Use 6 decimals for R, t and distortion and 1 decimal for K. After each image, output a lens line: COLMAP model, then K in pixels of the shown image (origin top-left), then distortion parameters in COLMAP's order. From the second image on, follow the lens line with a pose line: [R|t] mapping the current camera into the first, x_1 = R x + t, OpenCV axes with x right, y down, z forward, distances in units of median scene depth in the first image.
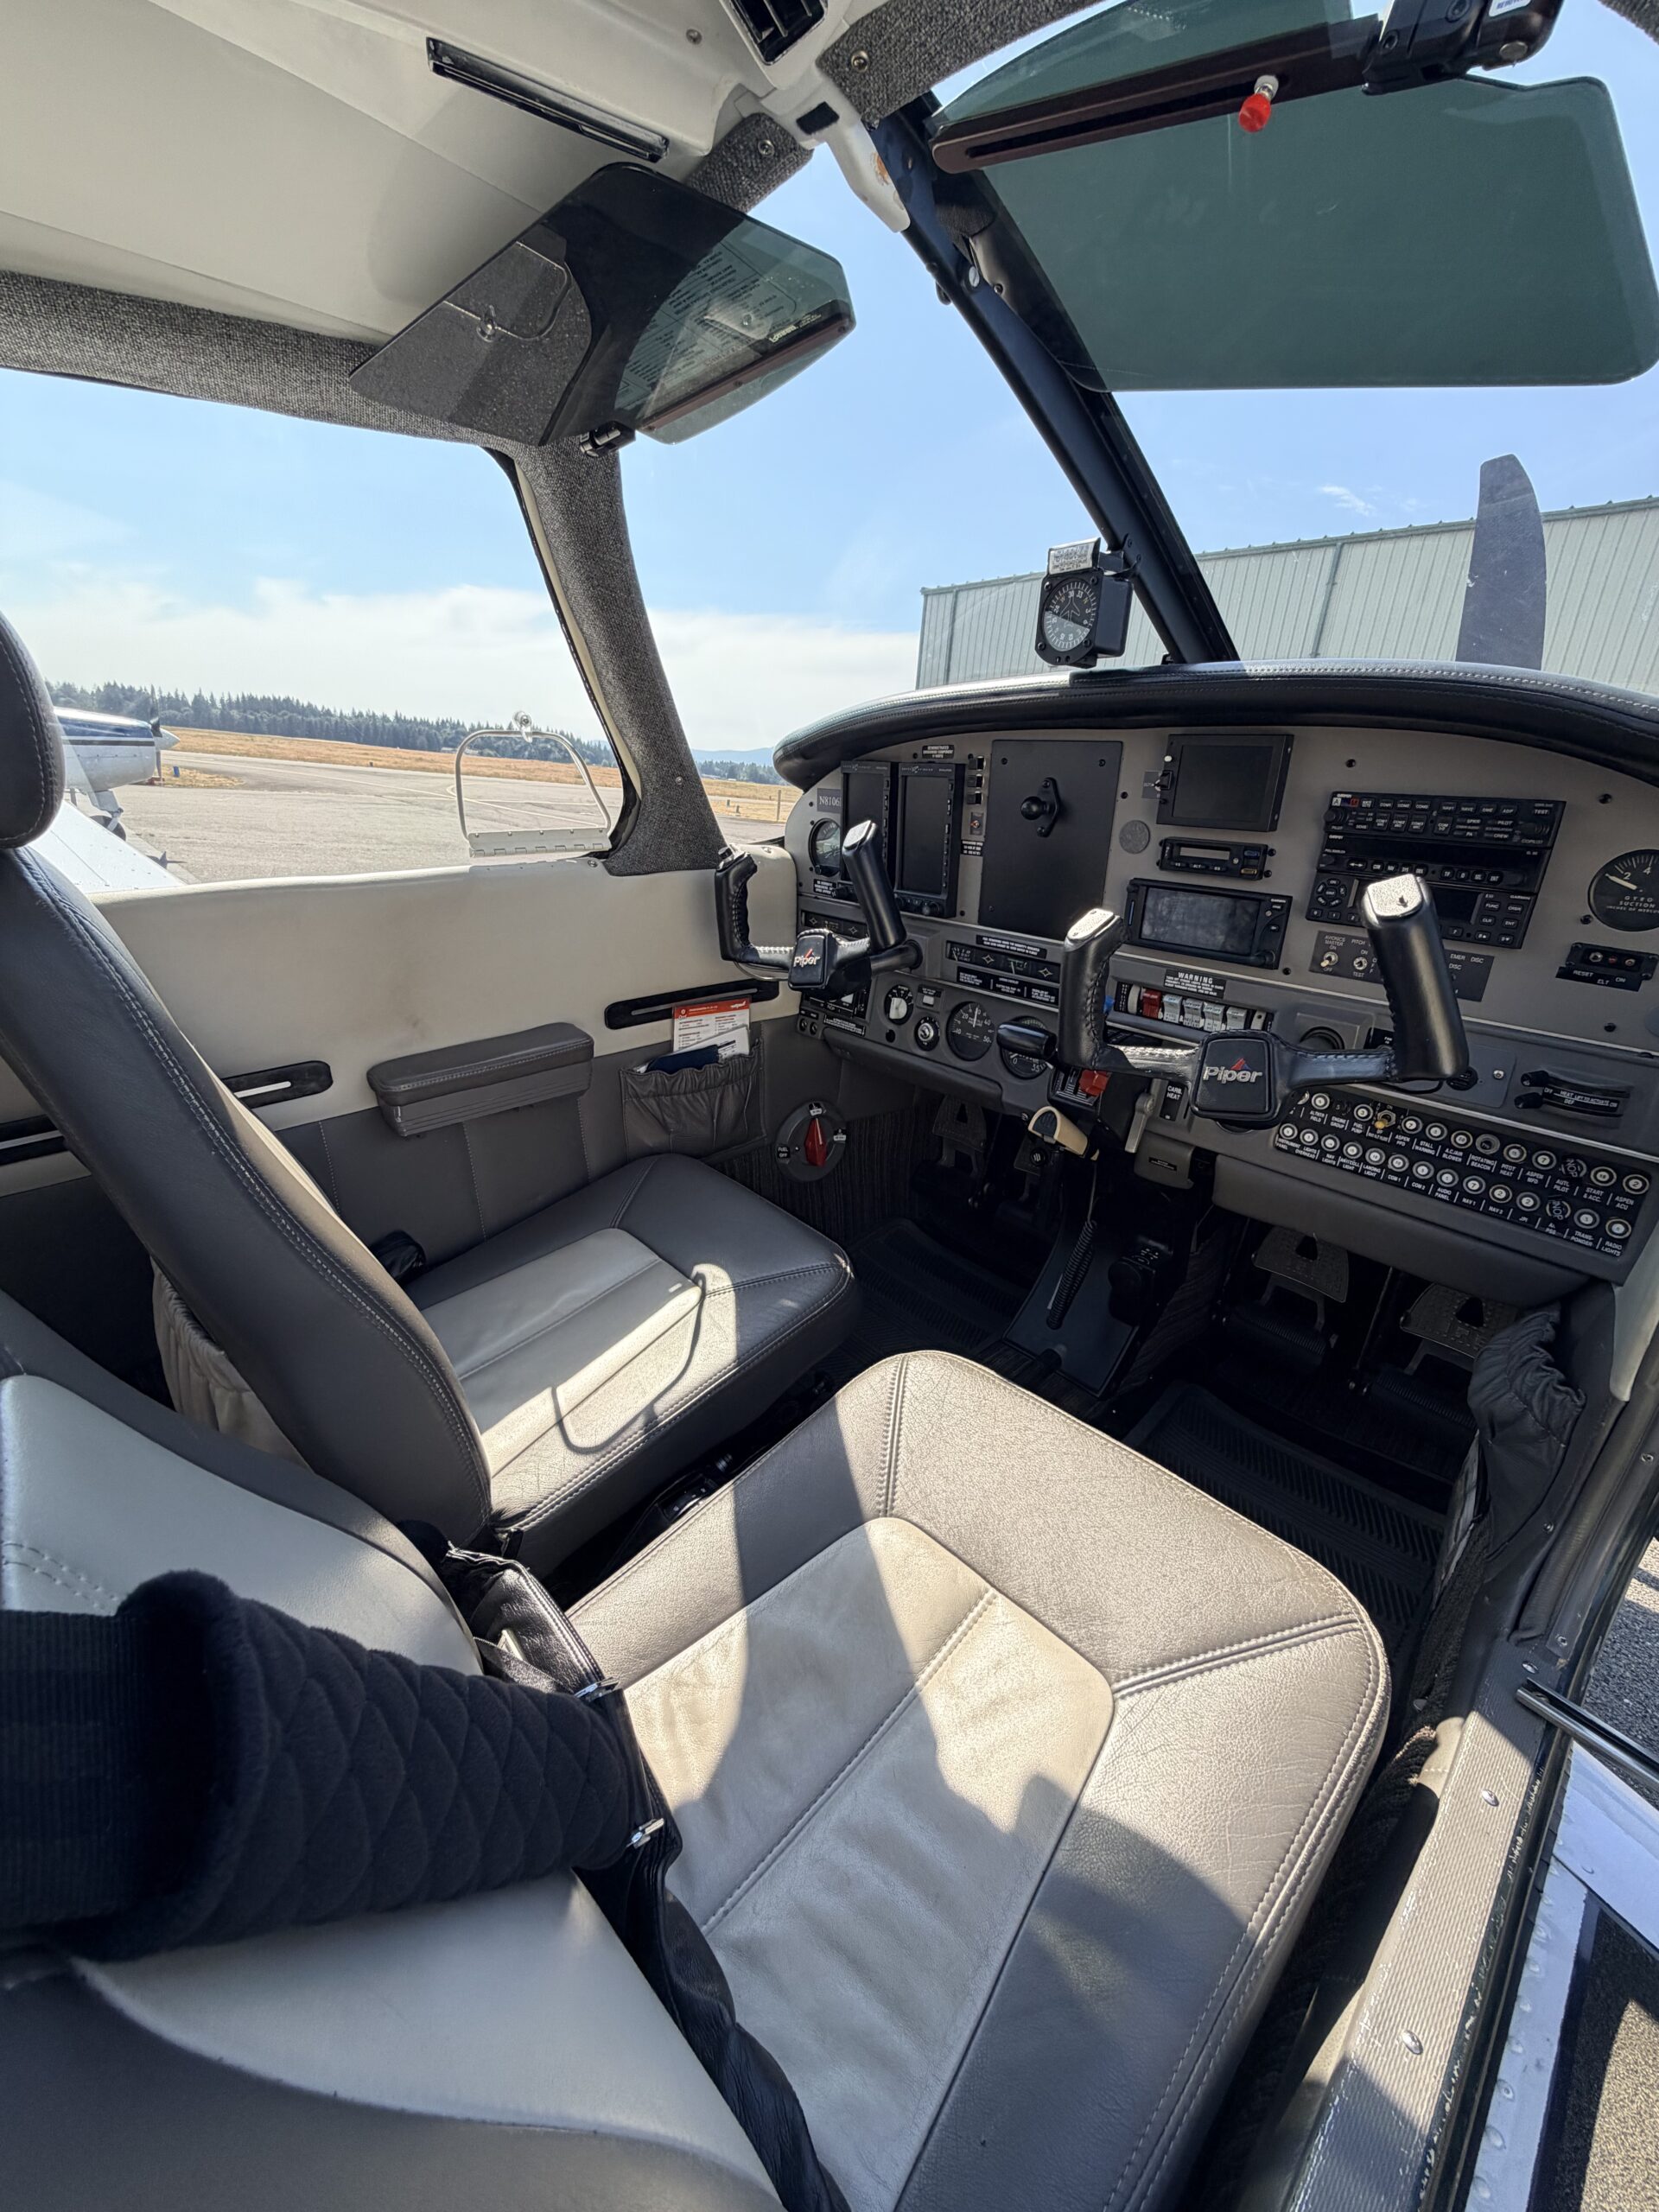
lens RADIAL K [[883.9, 0, 831.1], [0, 883.9, 1103.1], [0, 0, 1]] dist [0.002657, 0.000244]
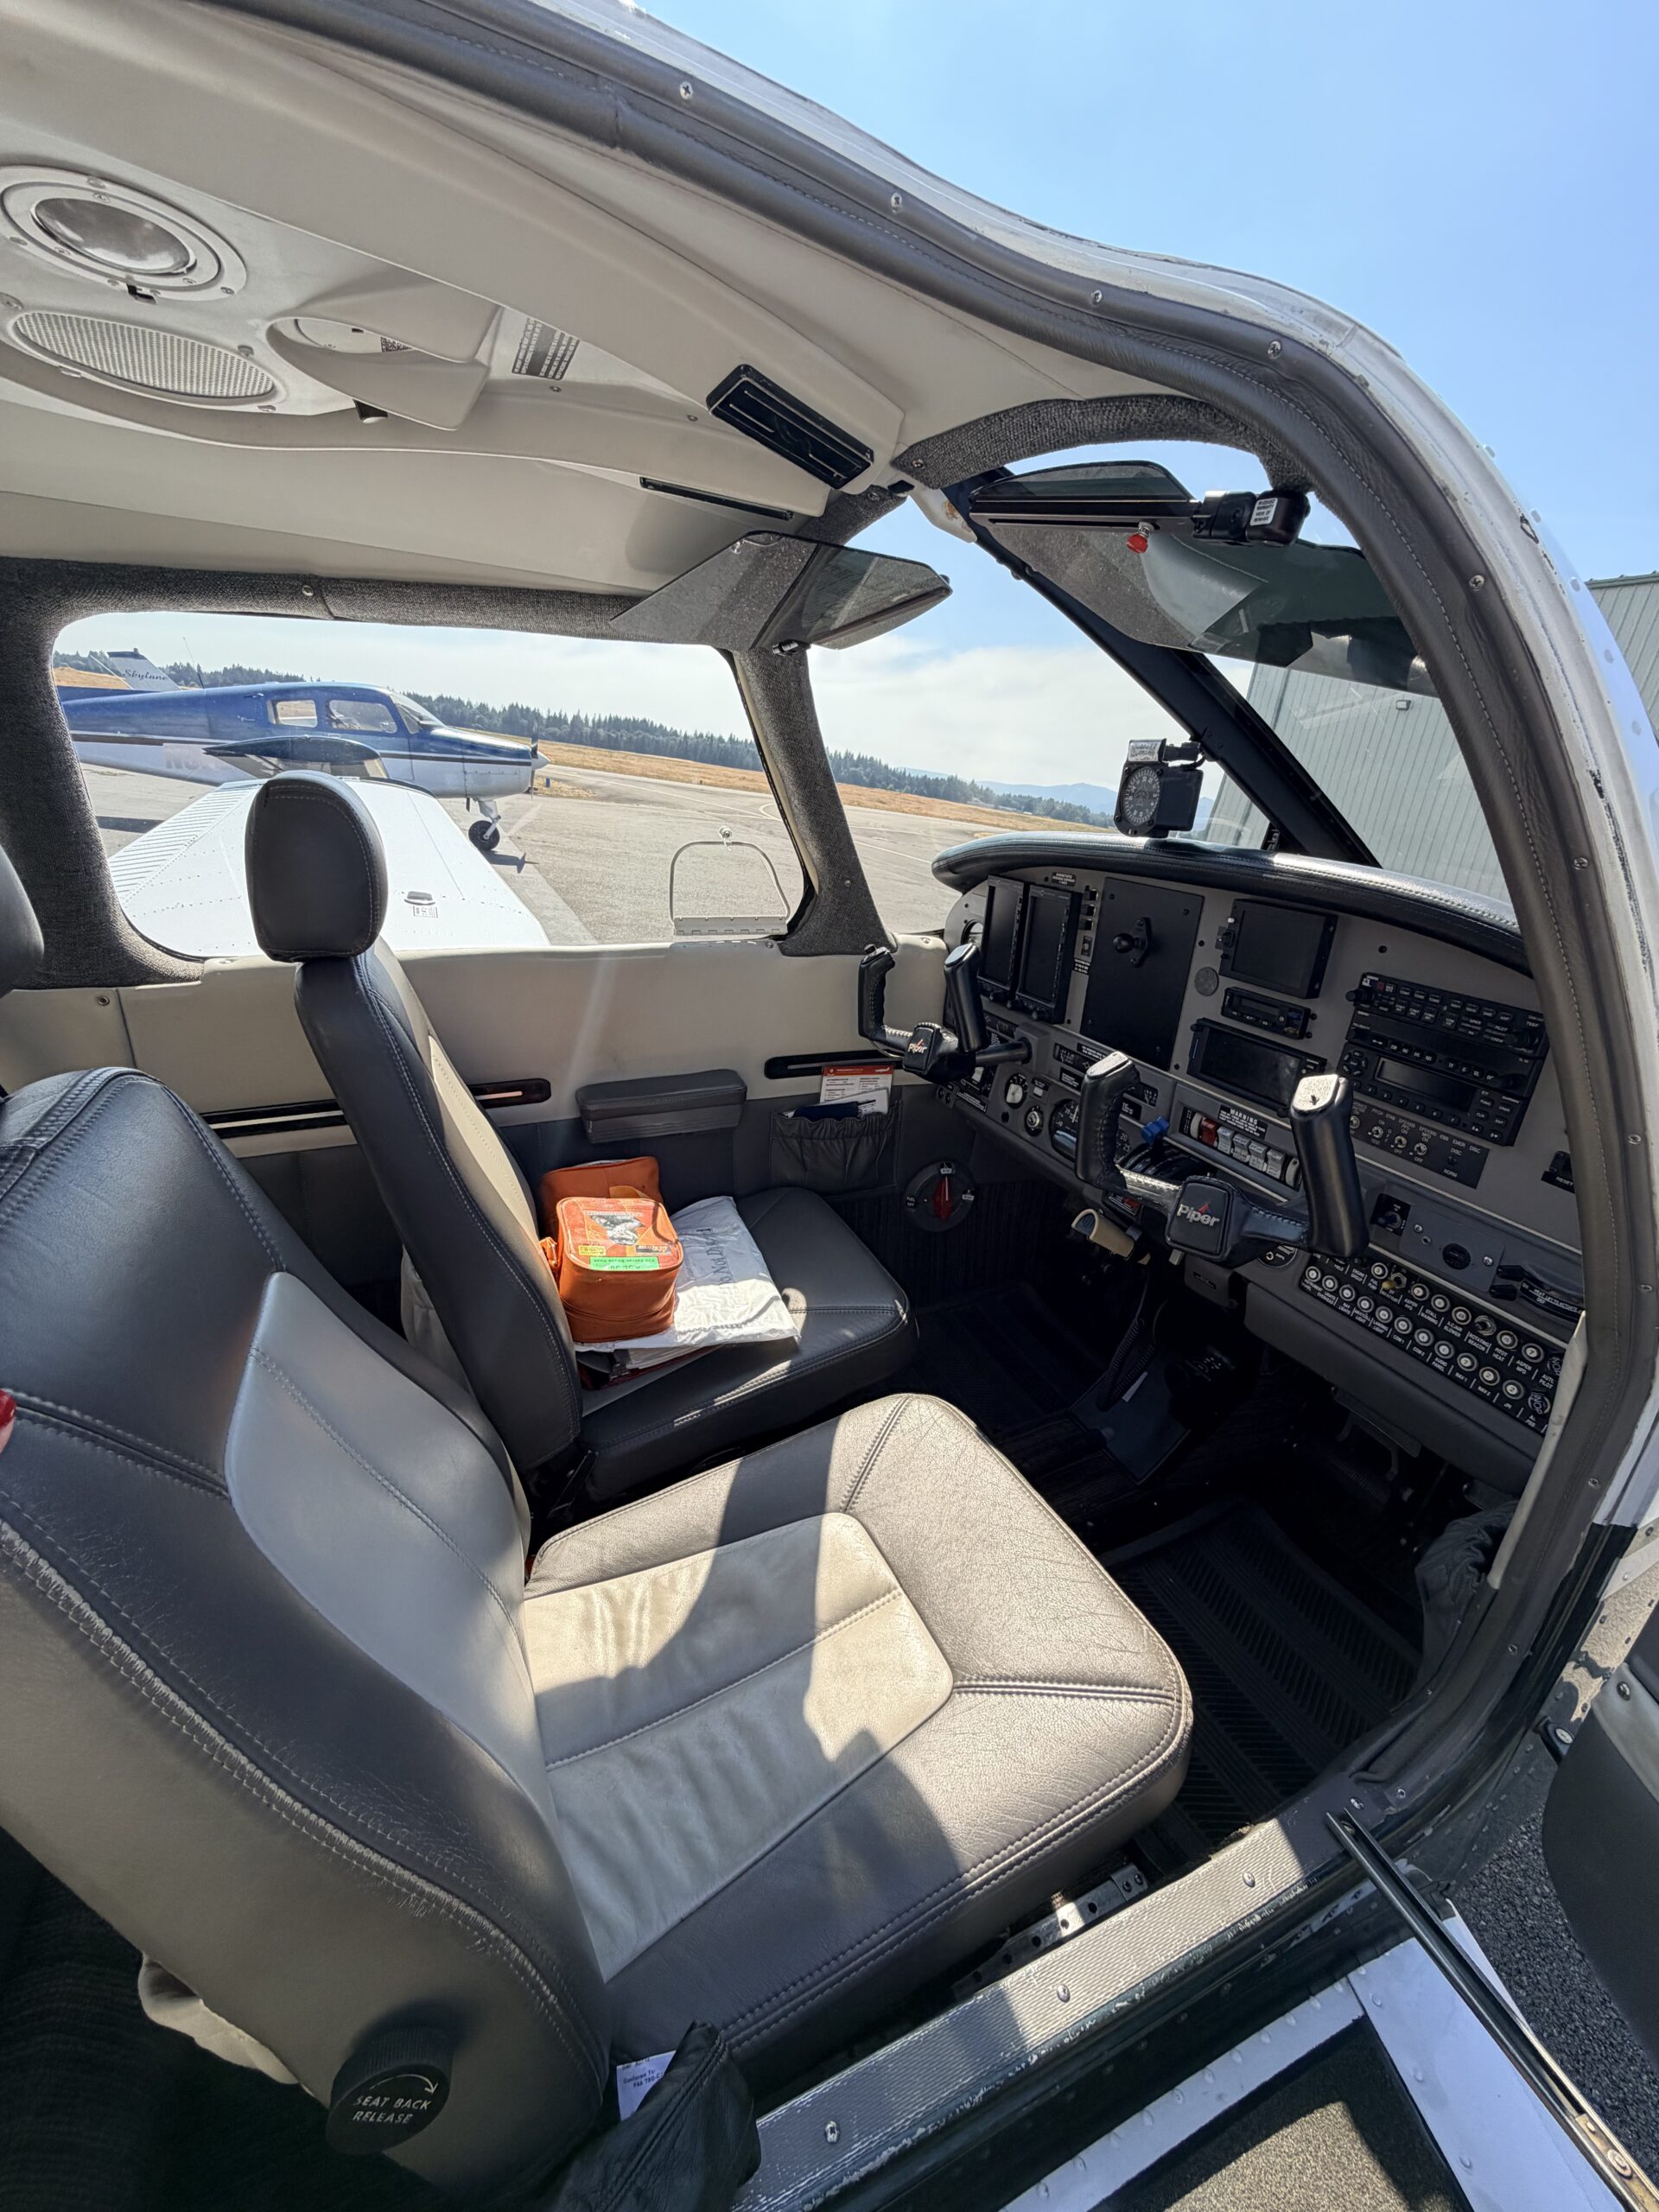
lens RADIAL K [[883.9, 0, 831.1], [0, 883.9, 1103.1], [0, 0, 1]] dist [0.002657, 0.000244]
pose [[0.949133, 0.144533, -0.279746, 0.205065], [-0.151881, 0.988388, -0.004651, -0.067308], [0.275825, 0.046902, 0.960063, -0.158823]]
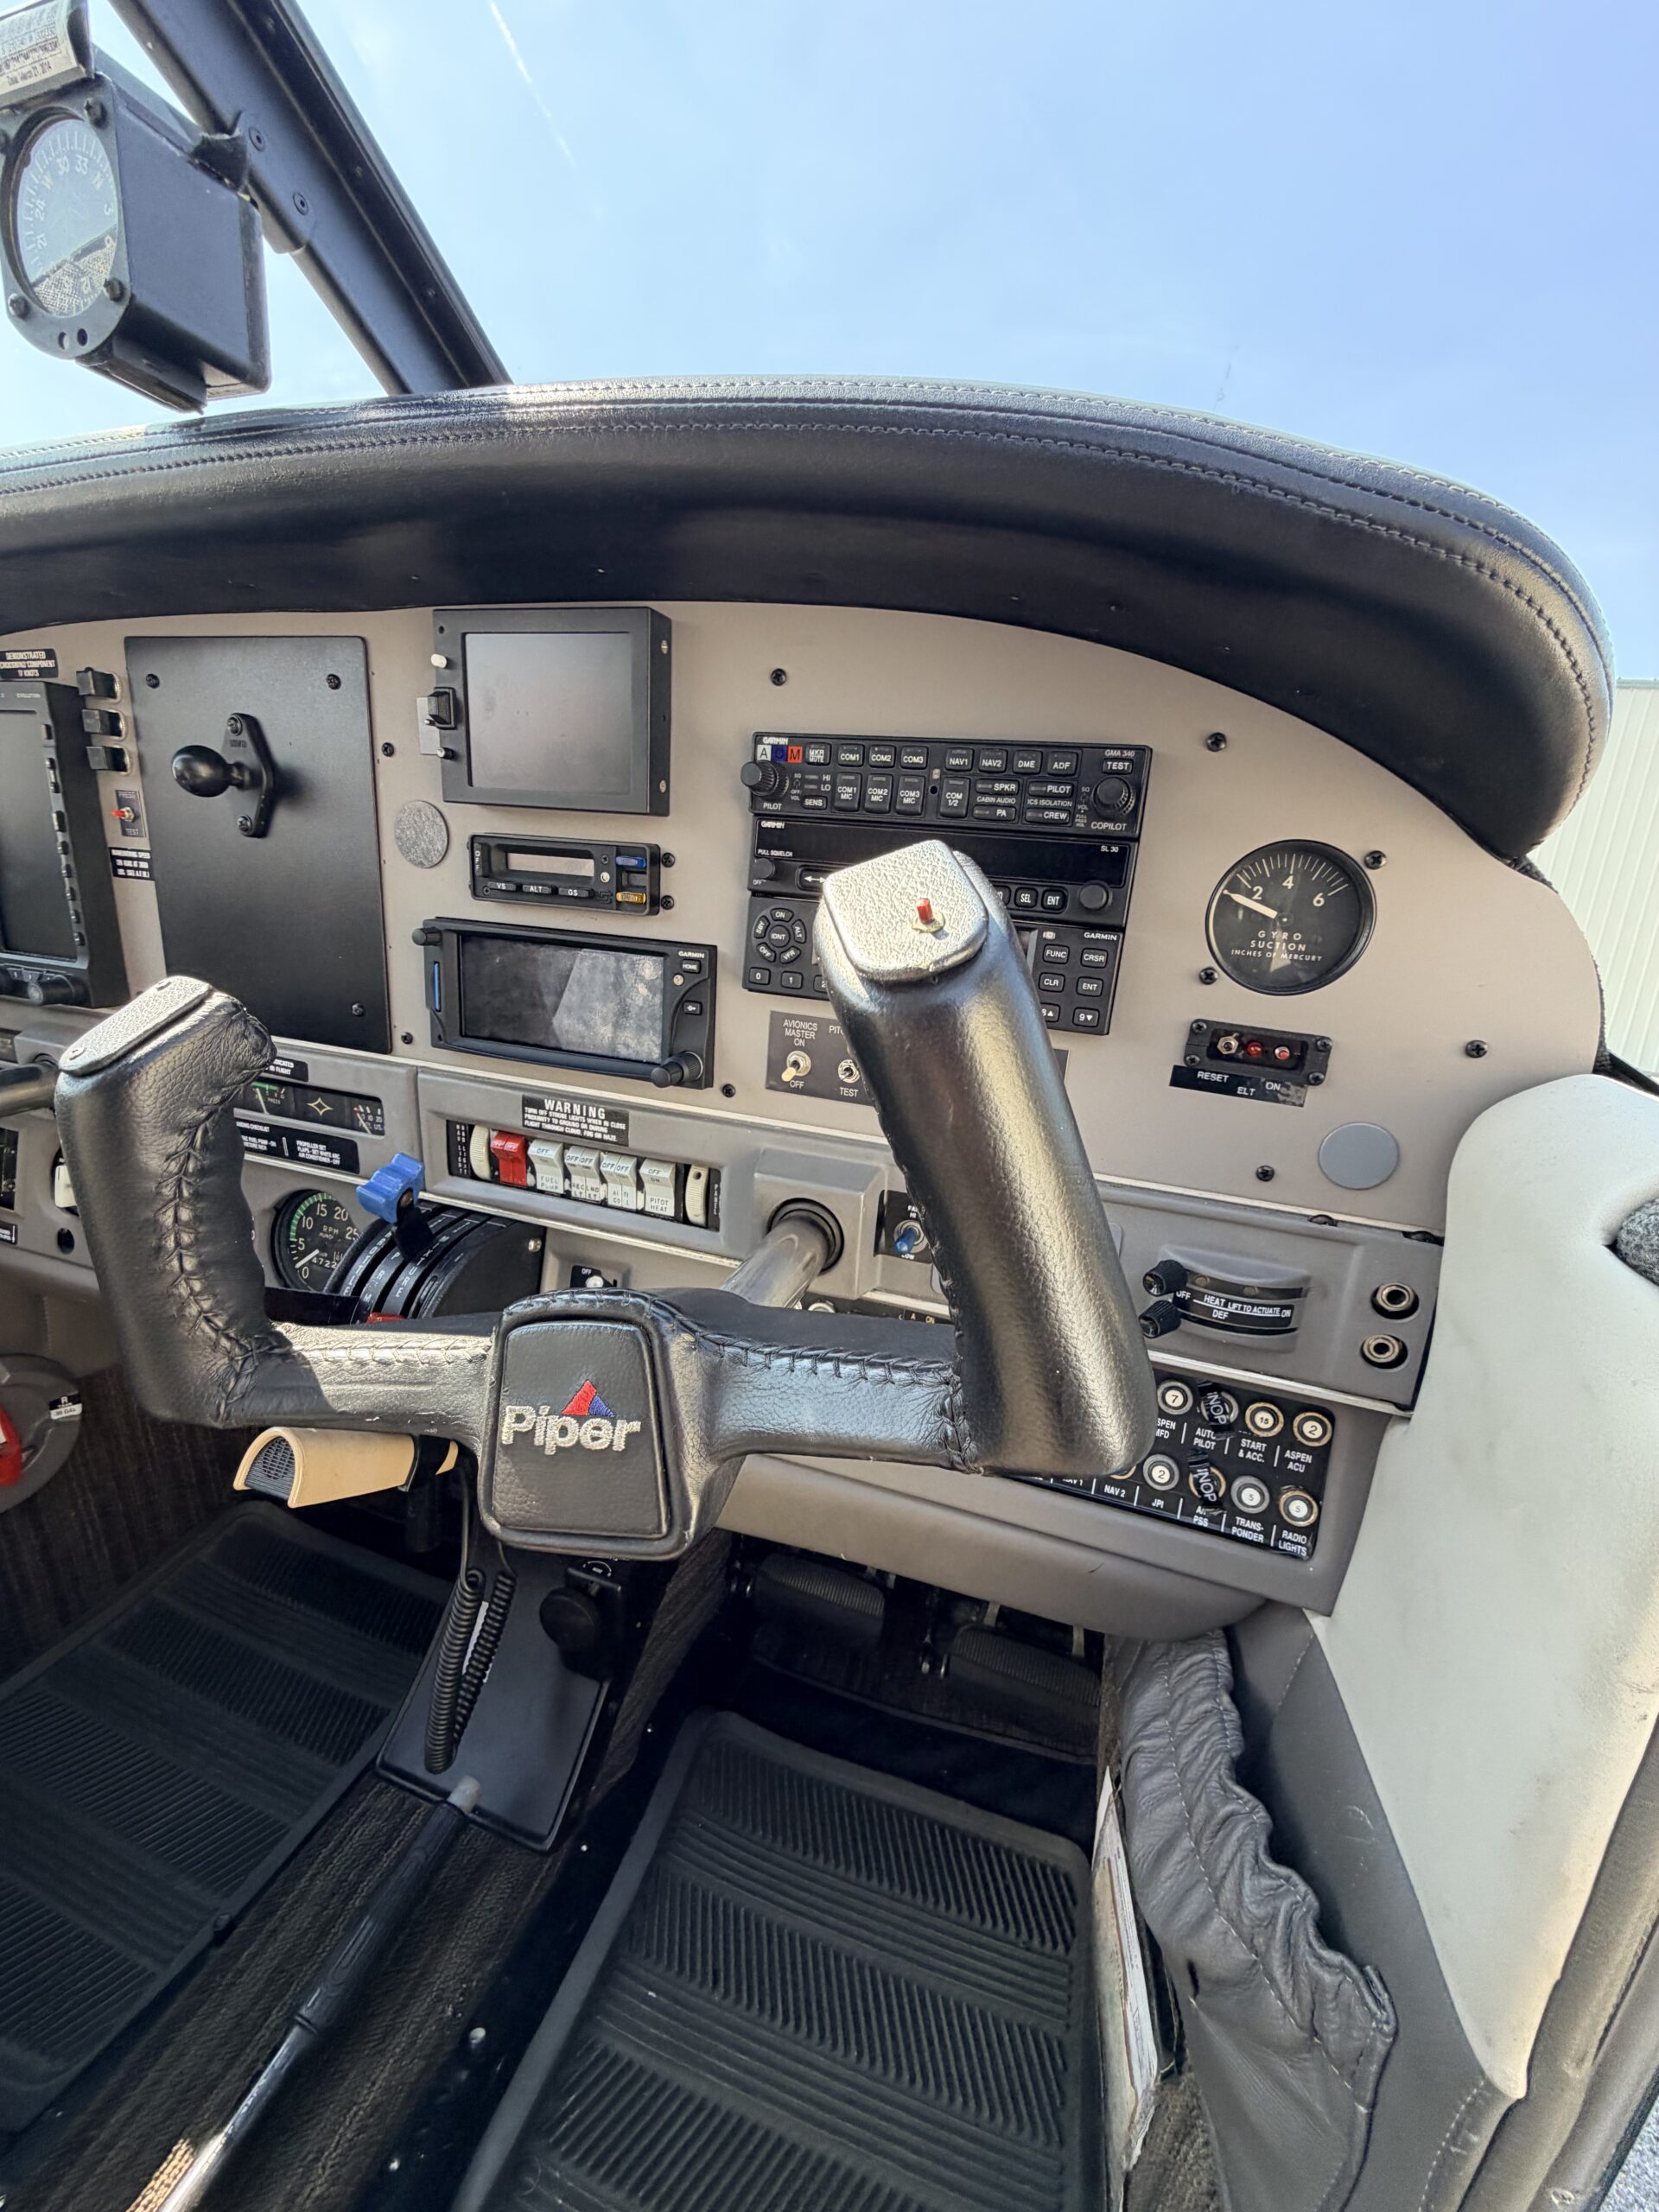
lens RADIAL K [[883.4, 0, 832.2], [0, 883.4, 1101.1], [0, 0, 1]] dist [0.000028, -0.000264]
pose [[0.875297, -0.088432, 0.475431, 0.264457], [0.128758, 0.990266, -0.052858, -0.088283], [-0.466129, 0.107482, 0.878163, 0.427305]]
